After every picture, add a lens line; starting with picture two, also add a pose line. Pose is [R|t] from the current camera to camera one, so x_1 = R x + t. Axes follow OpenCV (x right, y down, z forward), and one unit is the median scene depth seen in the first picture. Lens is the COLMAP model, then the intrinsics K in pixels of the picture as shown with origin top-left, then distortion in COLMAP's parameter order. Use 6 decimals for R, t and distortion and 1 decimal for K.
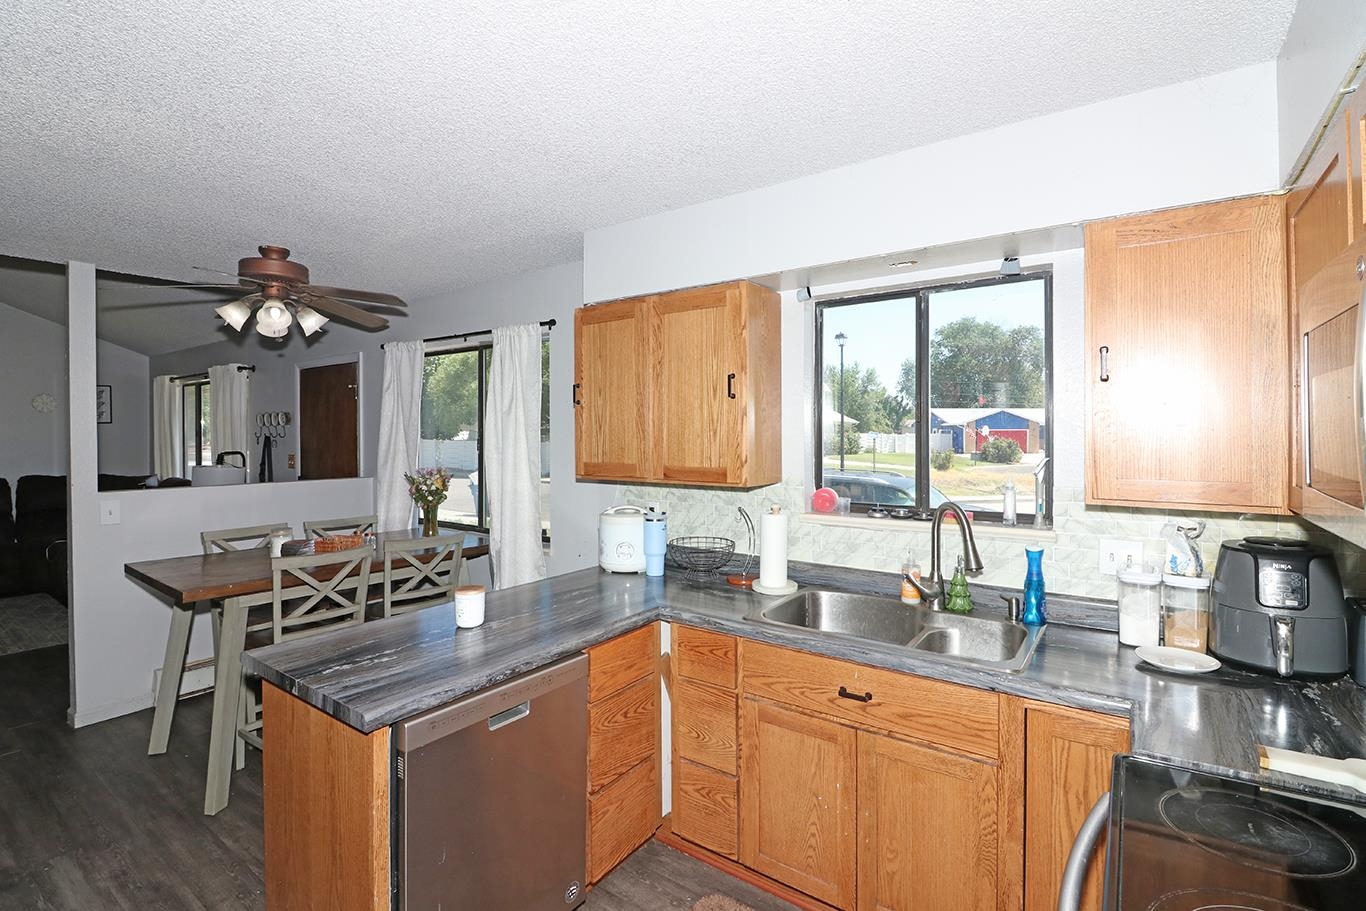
lens RADIAL K [[631.3, 0, 706.1], [0, 631.3, 437.3], [0, 0, 1]] dist [-0.040128, 0.000514]
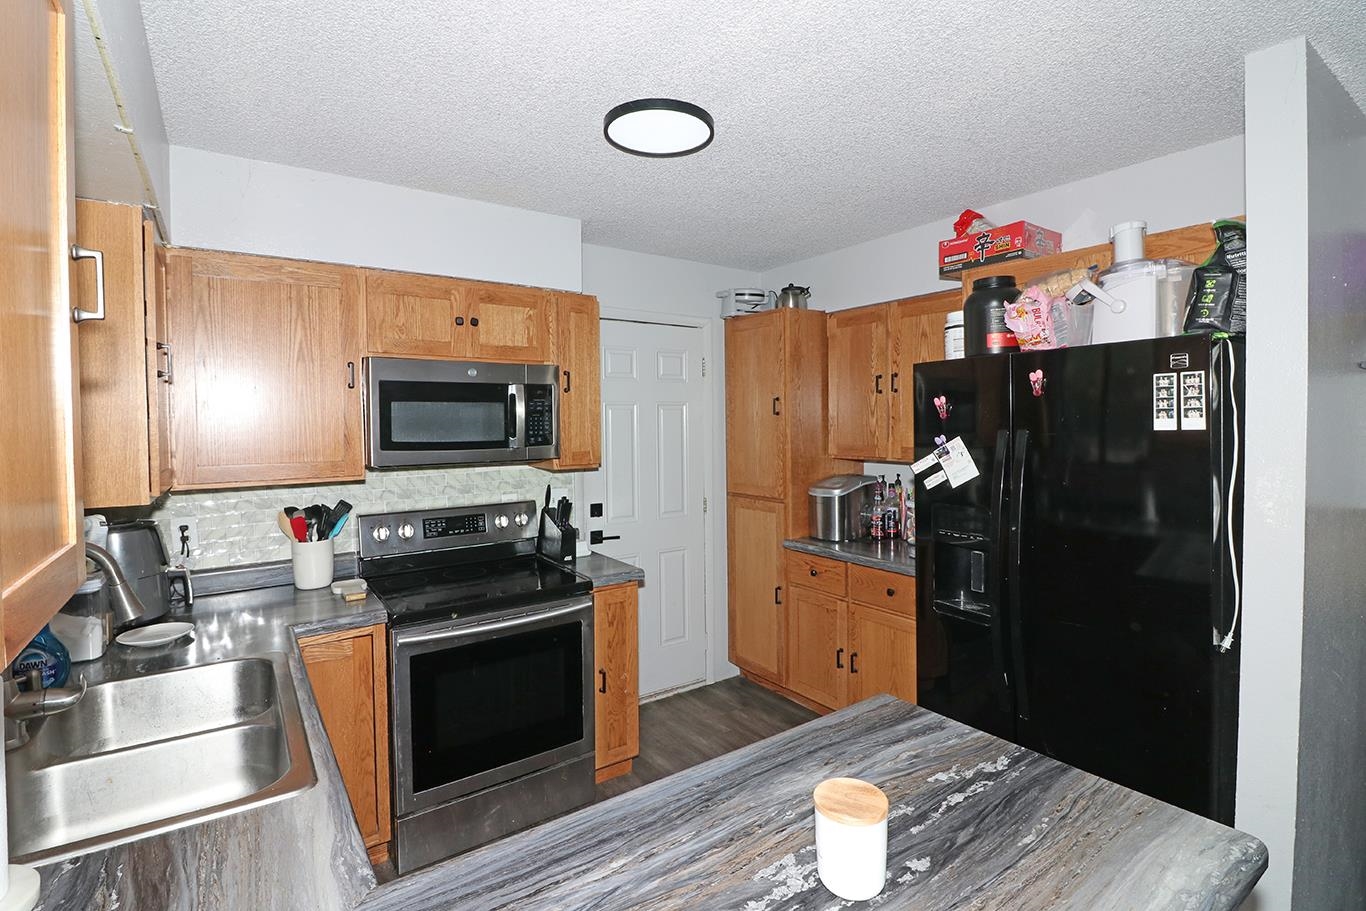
lens RADIAL K [[644.9, 0, 670.6], [0, 644.9, 436.0], [0, 0, 1]] dist [0.000259, -0.013073]
pose [[-0.927370, 0.002536, 0.374137, -0.270473], [0.013196, 0.999577, 0.025932, -0.005782], [-0.373913, 0.028986, -0.927011, 0.911132]]
